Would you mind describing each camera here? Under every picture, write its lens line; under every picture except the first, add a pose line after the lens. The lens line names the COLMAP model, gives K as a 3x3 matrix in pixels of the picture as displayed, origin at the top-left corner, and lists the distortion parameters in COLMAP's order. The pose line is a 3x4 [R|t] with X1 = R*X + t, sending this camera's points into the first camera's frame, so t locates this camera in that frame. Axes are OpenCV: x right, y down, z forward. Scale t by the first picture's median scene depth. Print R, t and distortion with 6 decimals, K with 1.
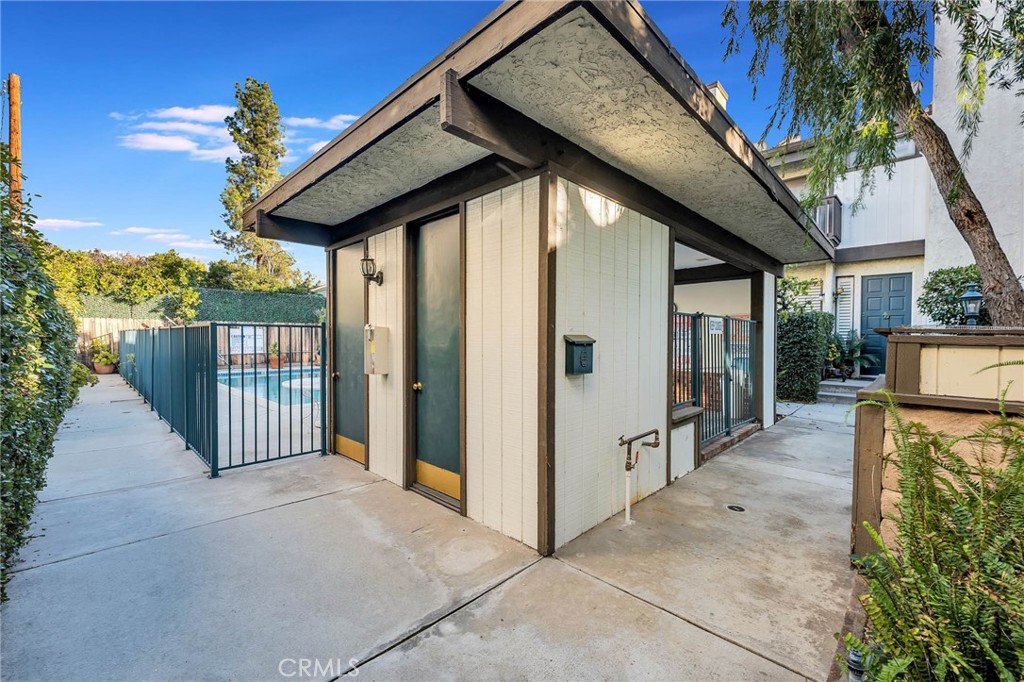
lens RADIAL K [[412.6, 0, 513.2], [0, 412.6, 344.7], [0, 0, 1]] dist [0.001676, -0.000299]
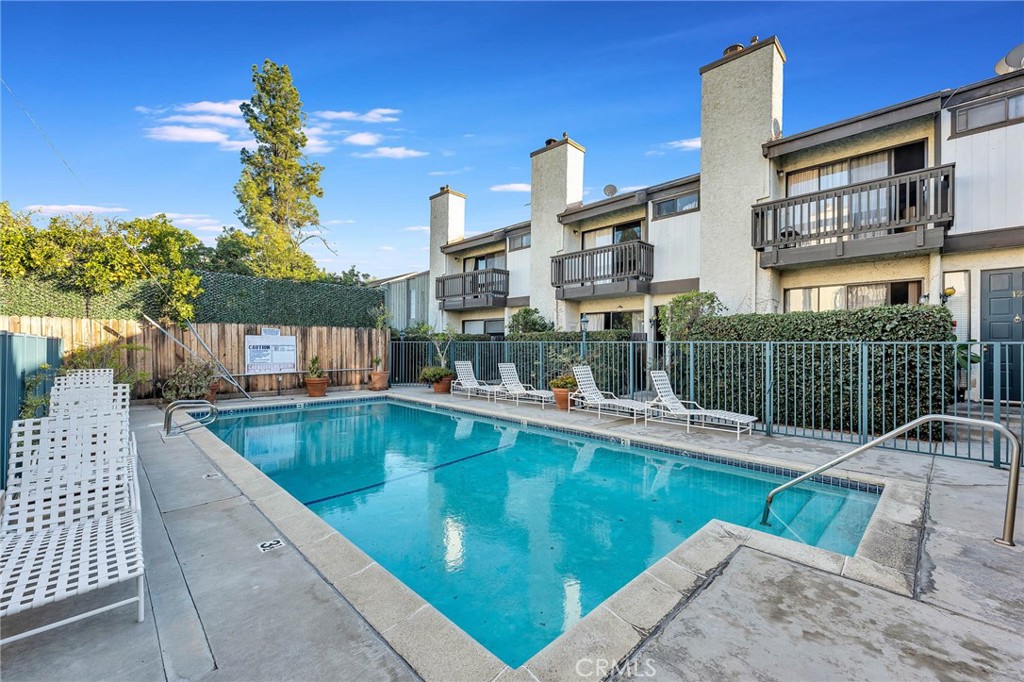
lens RADIAL K [[412.6, 0, 508.1], [0, 412.6, 343.9], [0, 0, 1]] dist [0.001676, -0.000299]
pose [[0.999634, -0.004231, -0.026707, -0.241665], [0.003487, 0.999606, -0.027847, -0.006147], [0.026815, 0.027744, 0.999255, 0.339184]]
